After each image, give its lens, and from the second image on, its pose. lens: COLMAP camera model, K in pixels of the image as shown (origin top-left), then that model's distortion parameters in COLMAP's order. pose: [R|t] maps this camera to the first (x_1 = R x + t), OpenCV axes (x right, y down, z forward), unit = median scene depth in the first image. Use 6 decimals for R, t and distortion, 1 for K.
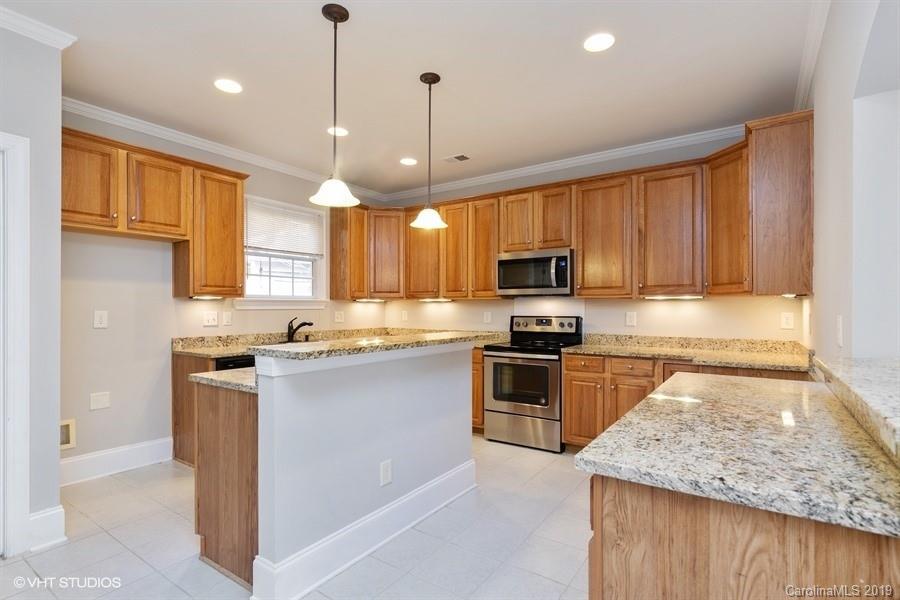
lens RADIAL K [[442.8, 0, 450.3], [0, 442.8, 310.8], [0, 0, 1]] dist [0.000265, 0.000000]
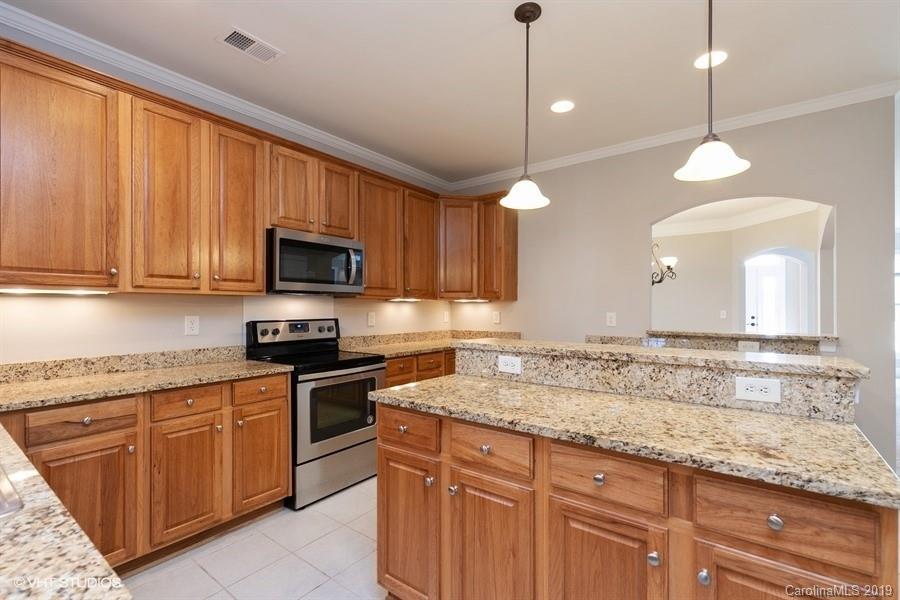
lens RADIAL K [[405.3, 0, 449.8], [0, 405.3, 304.4], [0, 0, 1]] dist [0.000701, 0.000027]
pose [[0.043972, 0.004172, 0.999024, -0.501662], [-0.001123, 0.999991, -0.004127, -0.012083], [-0.999032, -0.000940, 0.043976, 0.740052]]
